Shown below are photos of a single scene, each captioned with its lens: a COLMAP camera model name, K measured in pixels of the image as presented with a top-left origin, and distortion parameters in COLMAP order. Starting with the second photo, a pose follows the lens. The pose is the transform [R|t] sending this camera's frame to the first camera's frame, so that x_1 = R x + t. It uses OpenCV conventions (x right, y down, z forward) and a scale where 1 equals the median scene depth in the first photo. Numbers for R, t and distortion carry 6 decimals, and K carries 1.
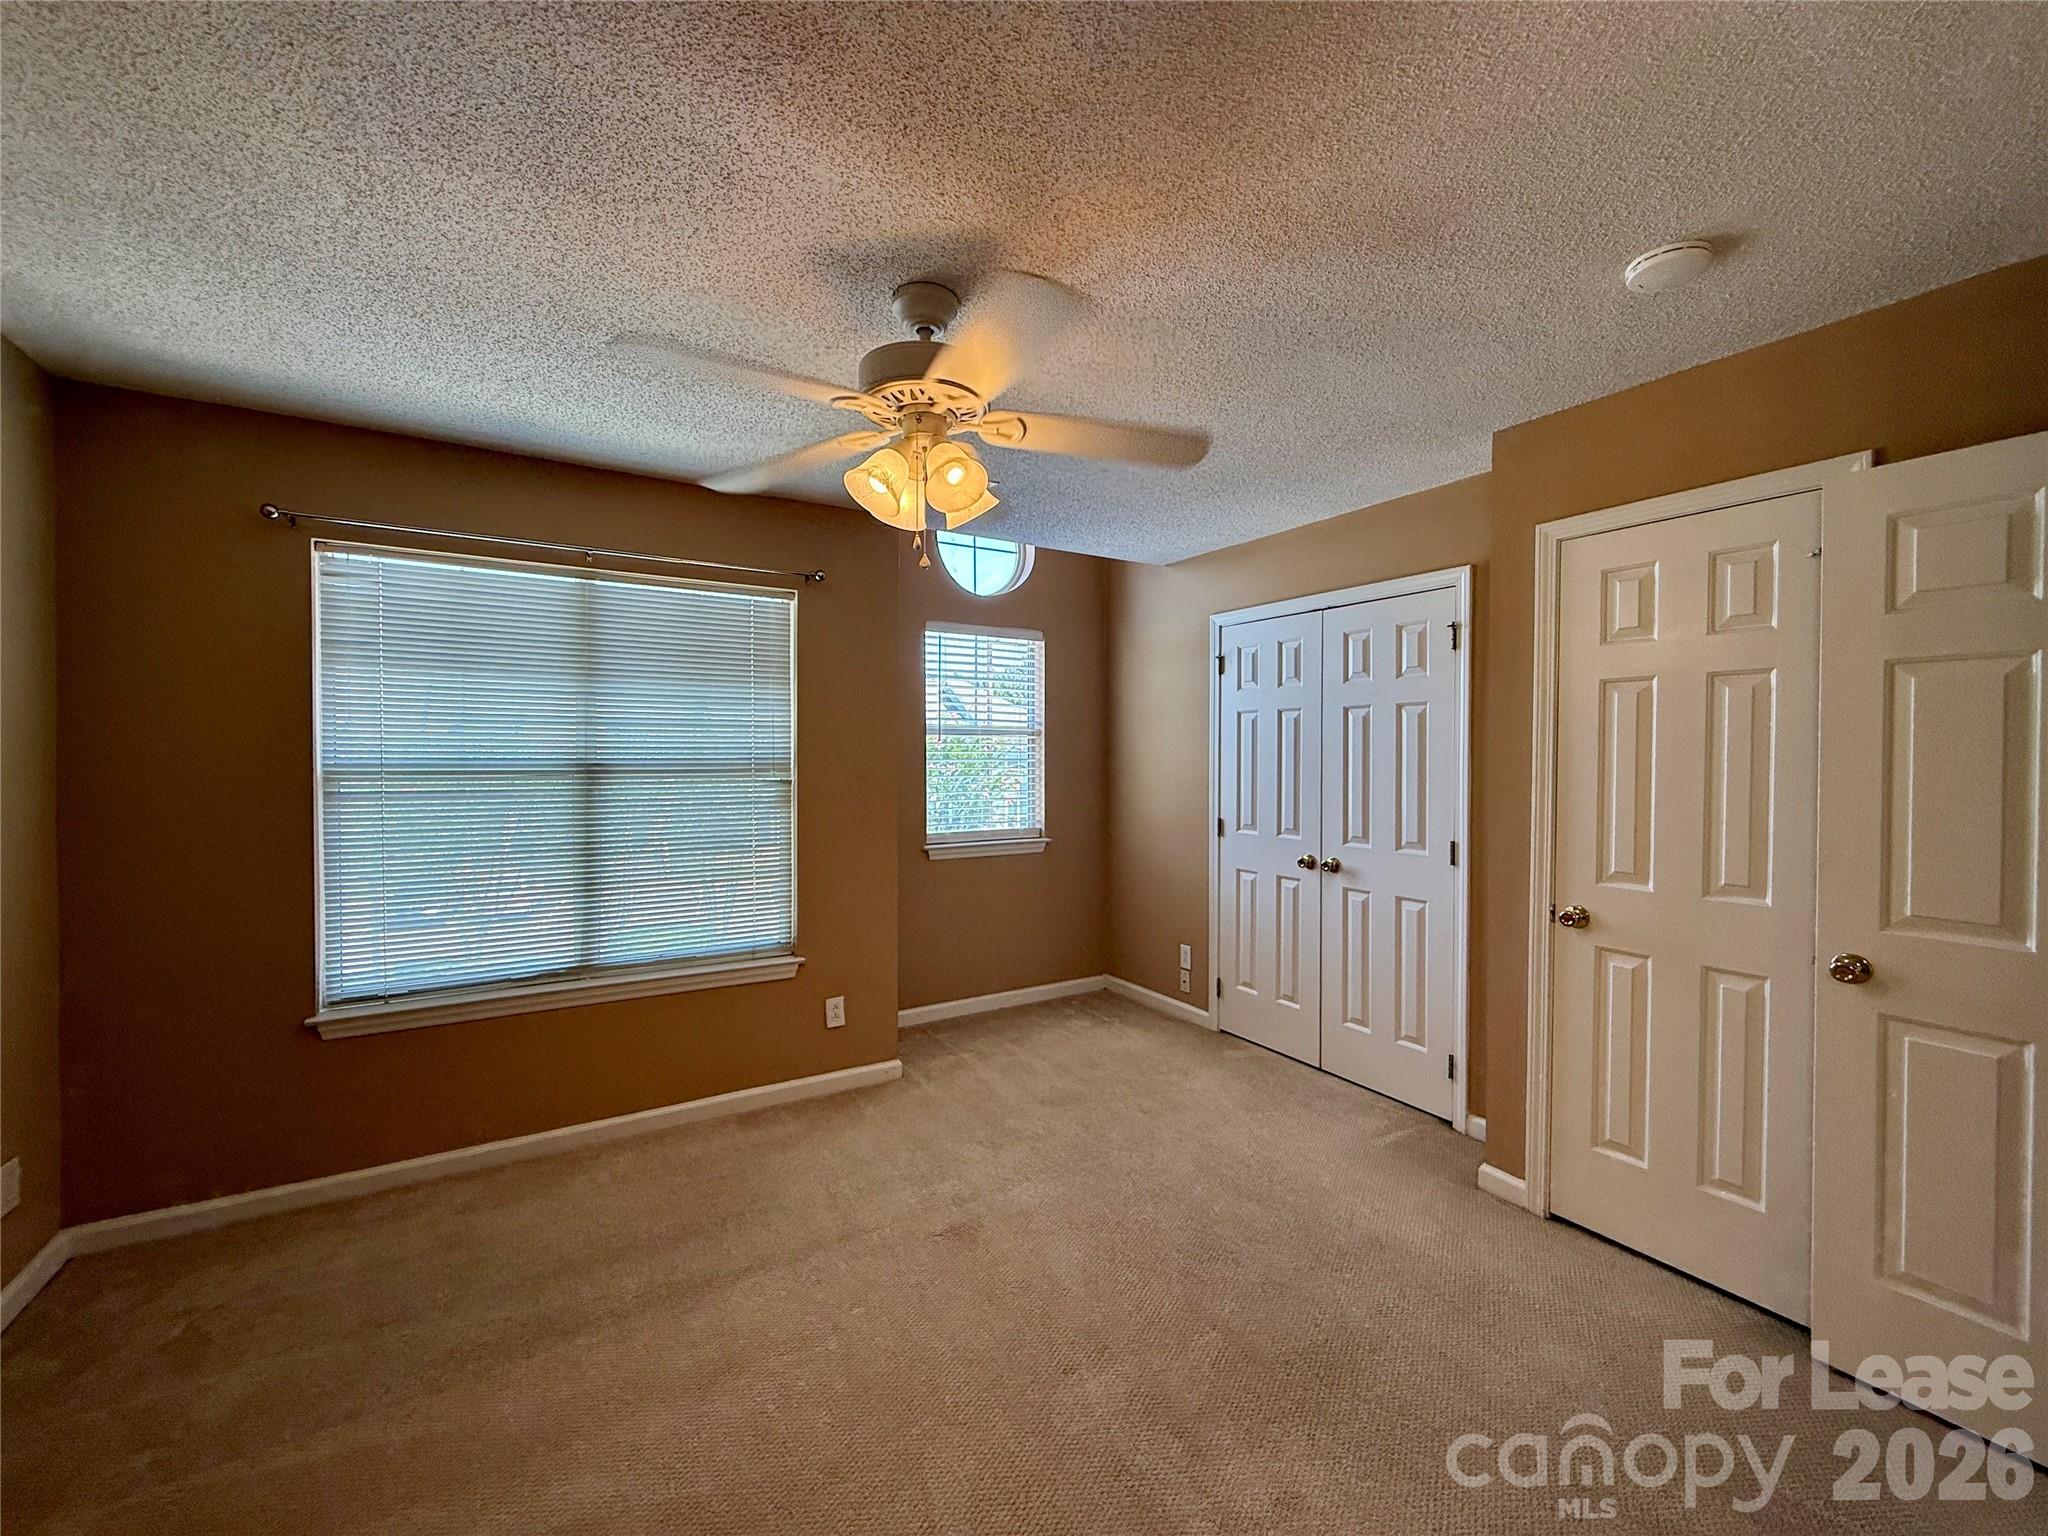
lens RADIAL K [[818.8, 0, 1022.7], [0, 818.8, 774.3], [0, 0, 1]] dist [-0.000544, 0.000478]
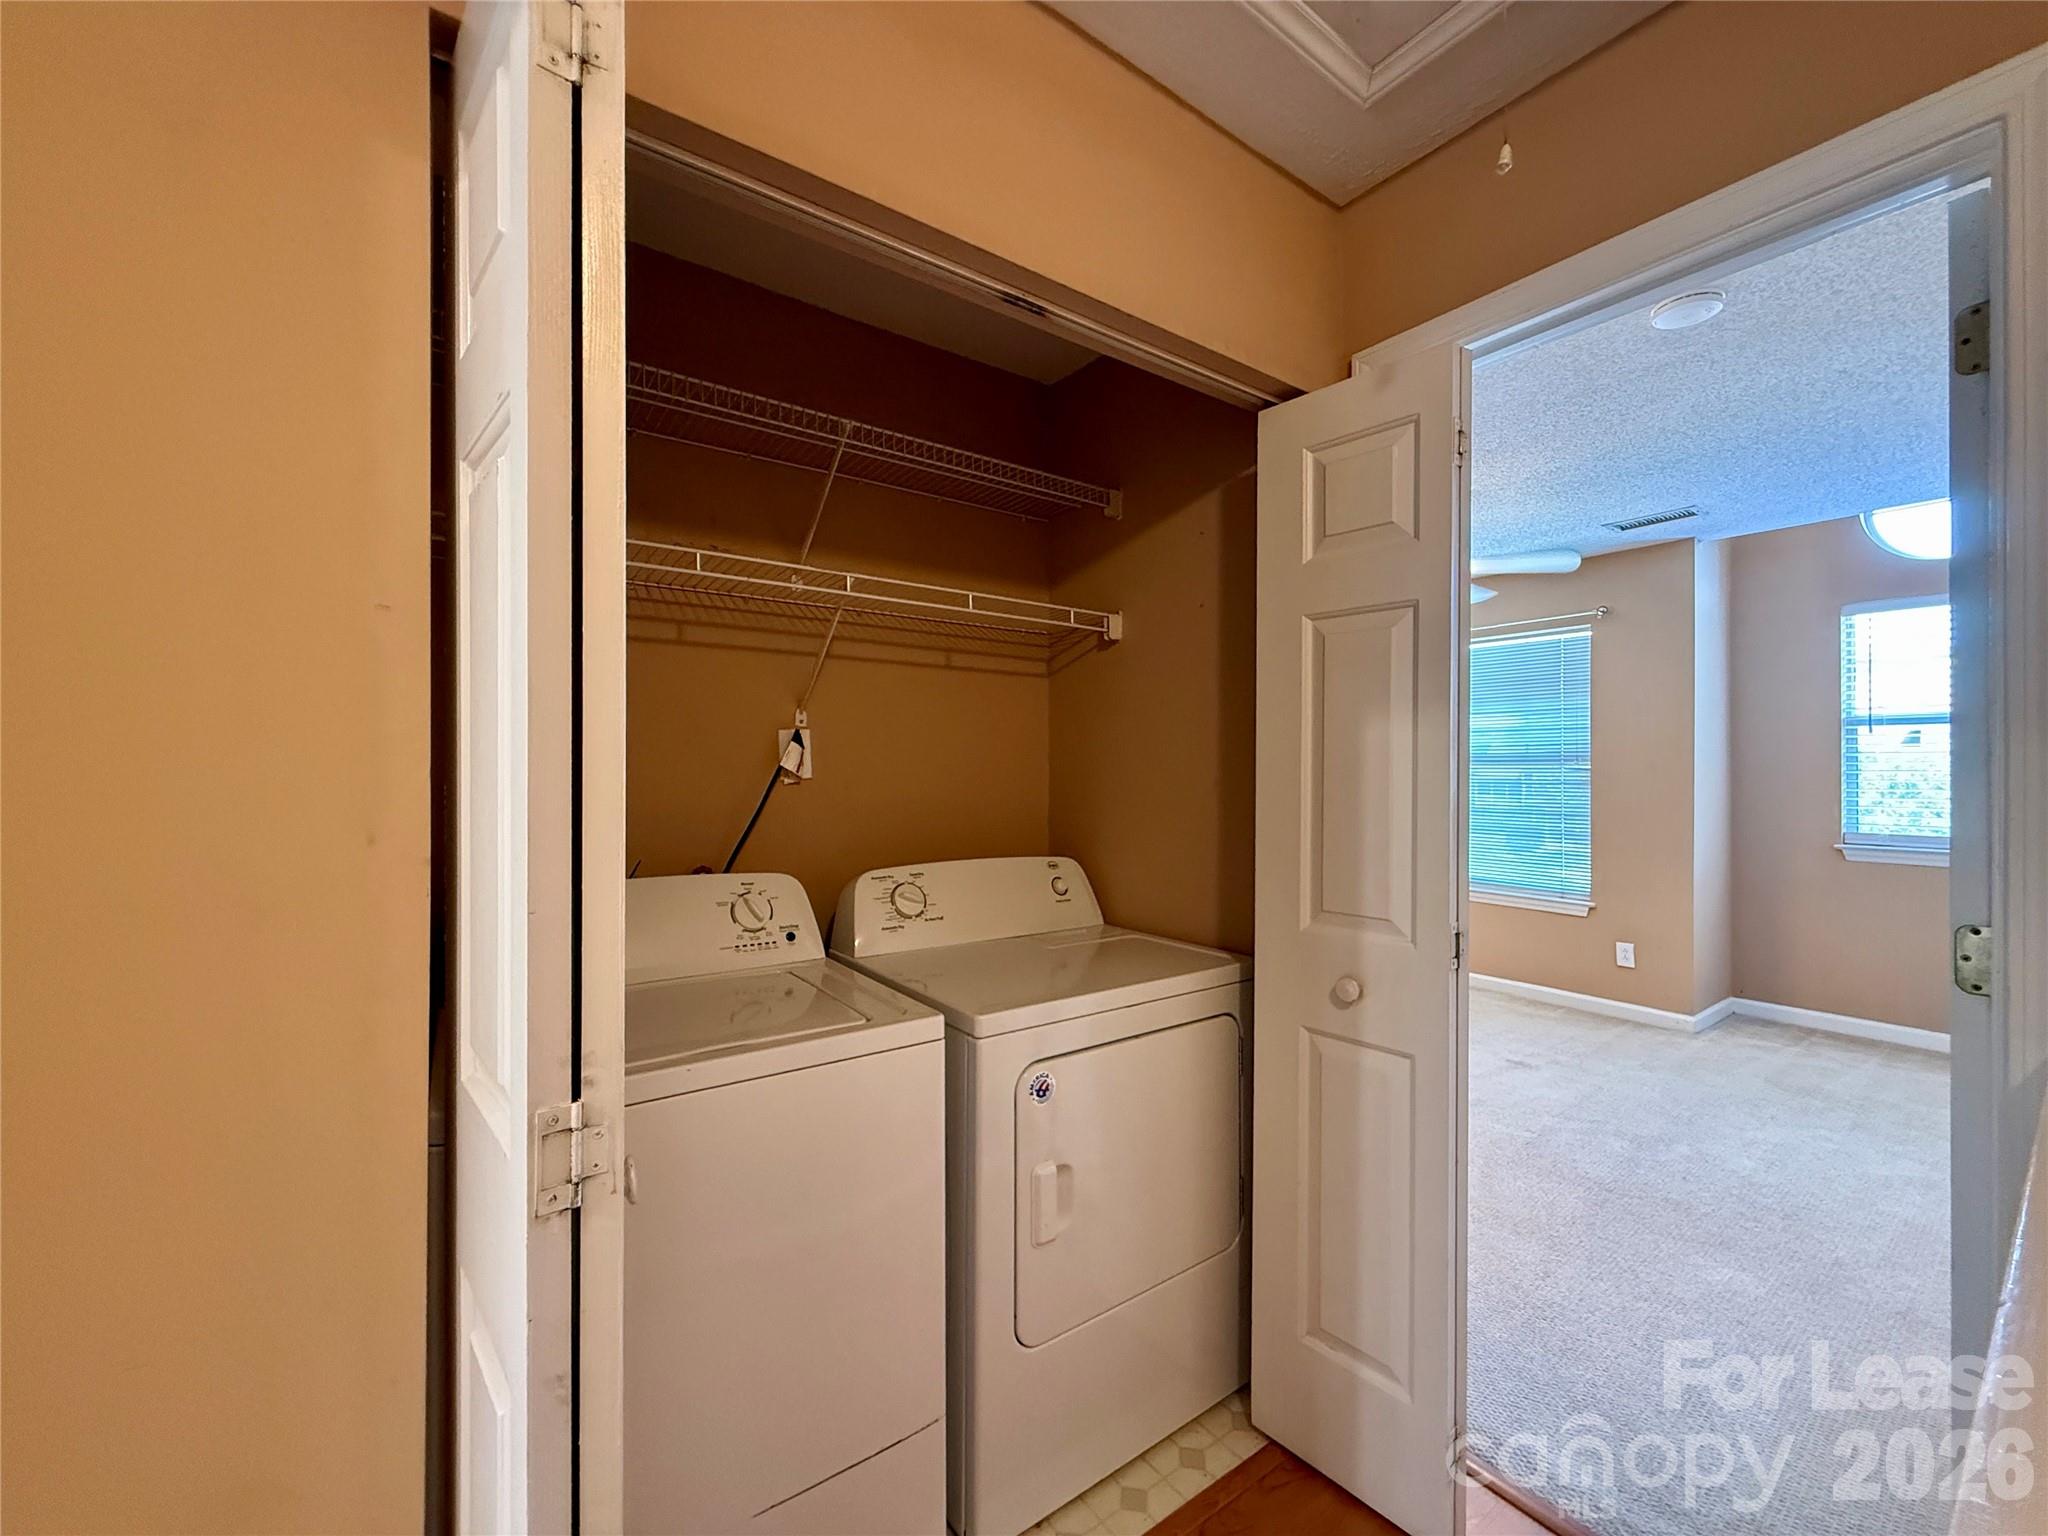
lens RADIAL K [[818.8, 0, 1023.4], [0, 818.8, 770.4], [0, 0, 1]] dist [-0.000544, 0.000478]
pose [[0.080264, -0.001594, -0.996772, 0.900580], [-0.027018, 0.999628, -0.003775, 0.036894], [0.996407, 0.027234, 0.080192, -0.023932]]
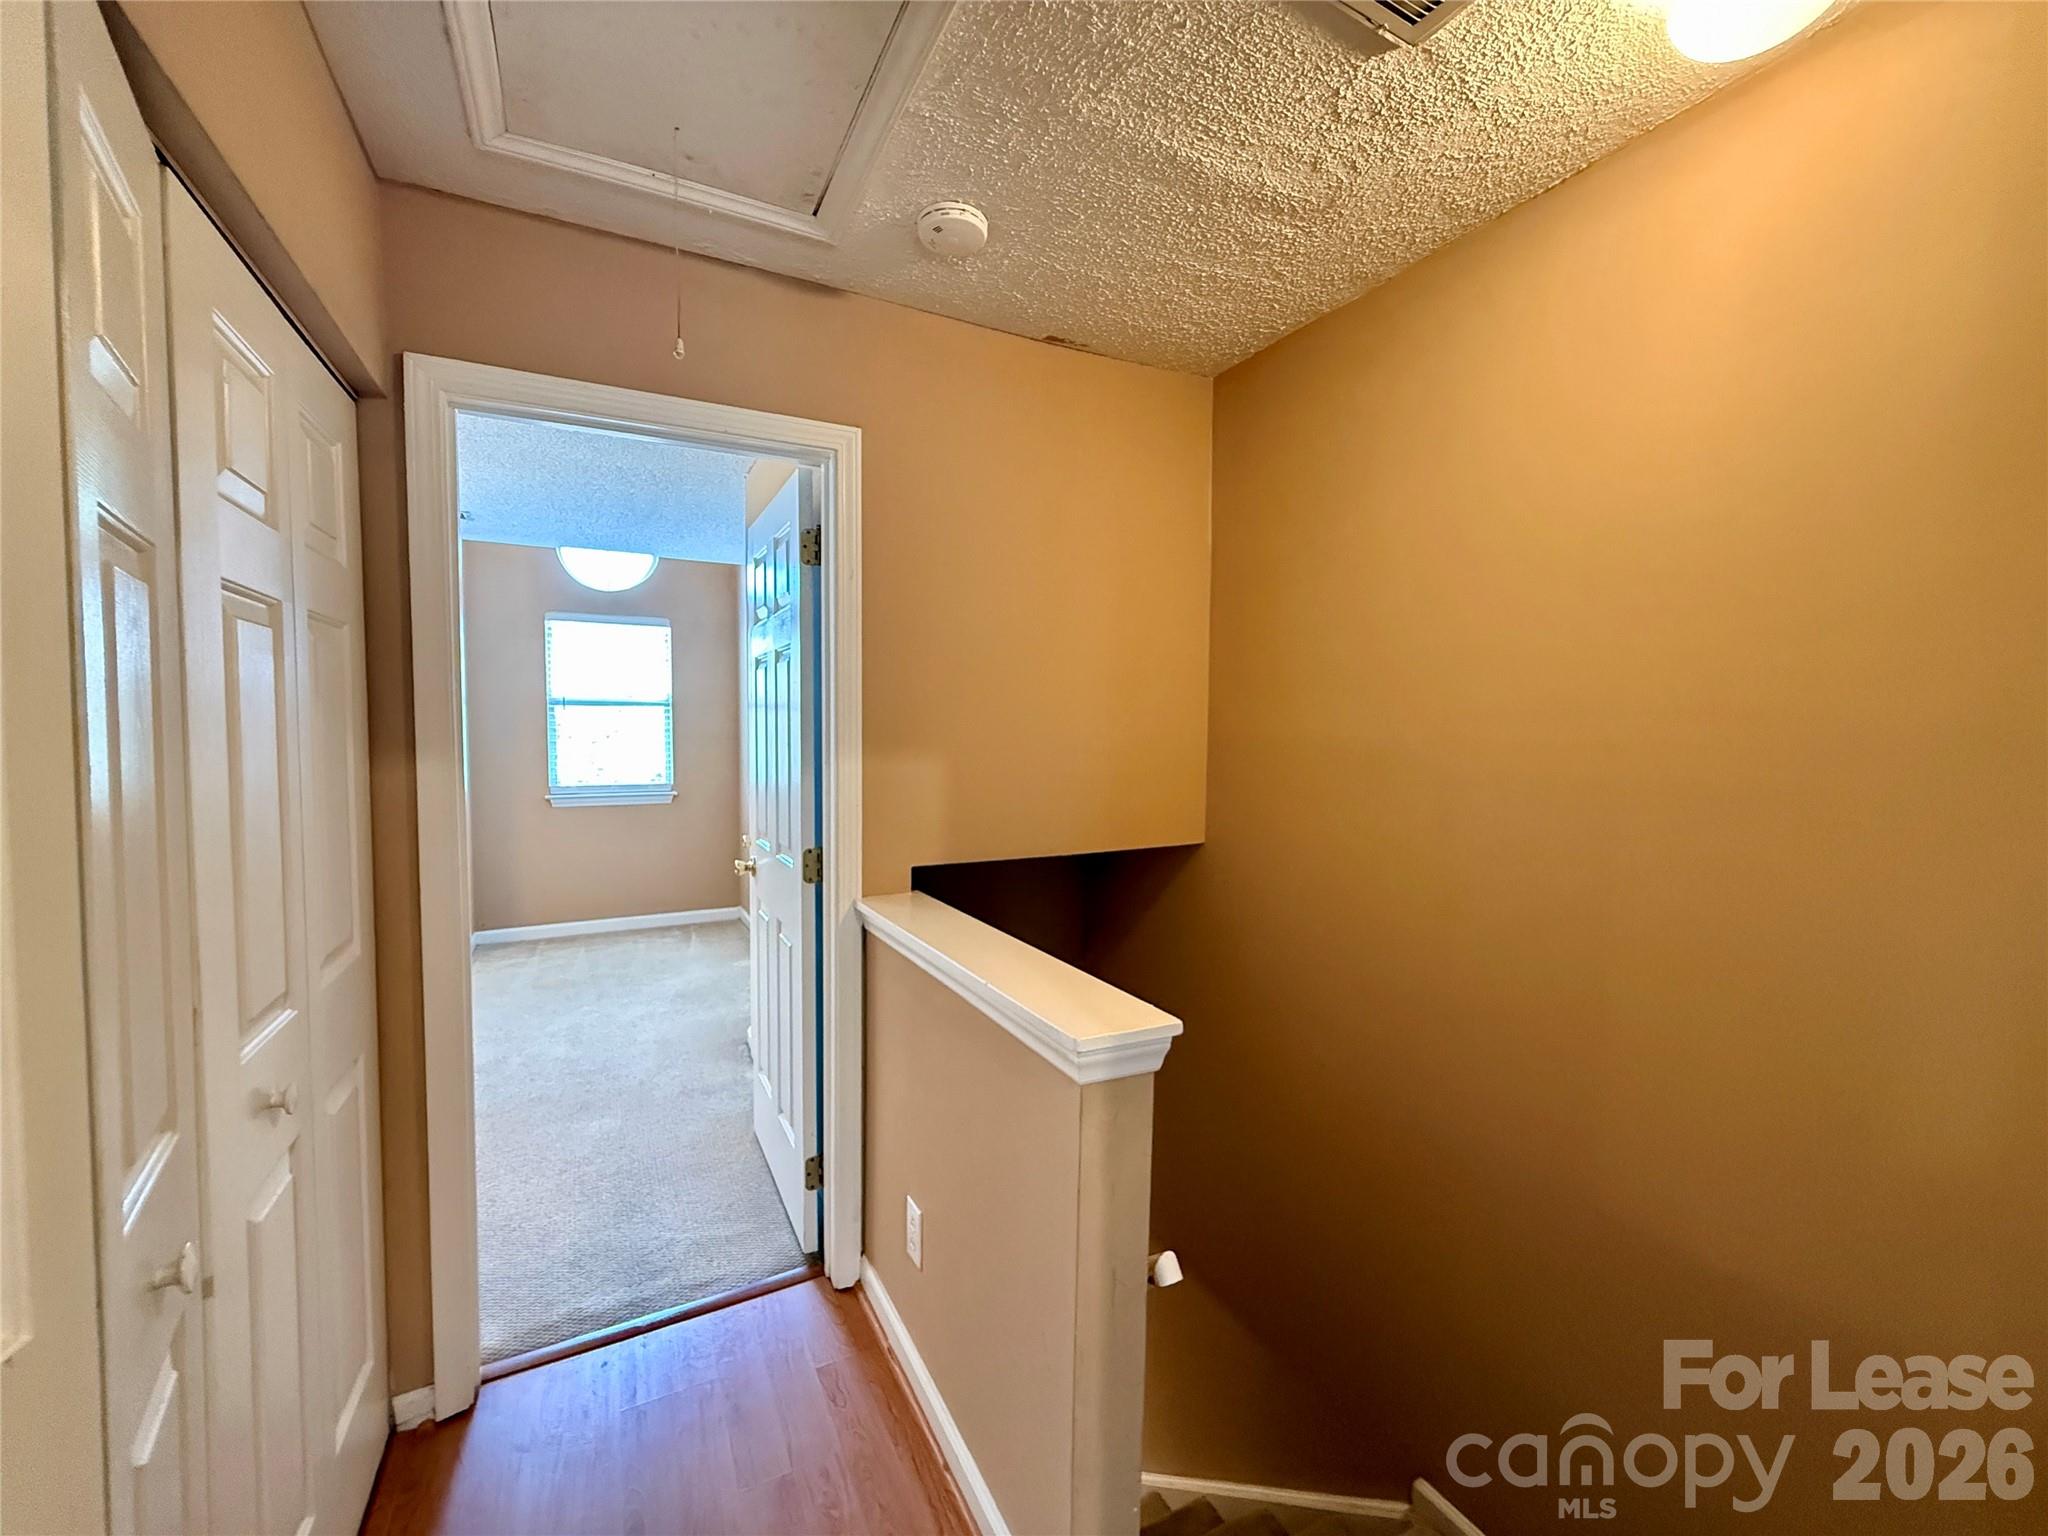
lens RADIAL K [[818.8, 0, 1021.2], [0, 818.8, 768.9], [0, 0, 1]] dist [-0.000544, 0.000478]
pose [[0.997237, 0.006664, -0.073986, 0.827670], [-0.004572, 0.999586, 0.028407, 0.009845], [0.074145, -0.027990, 0.996855, -0.219613]]
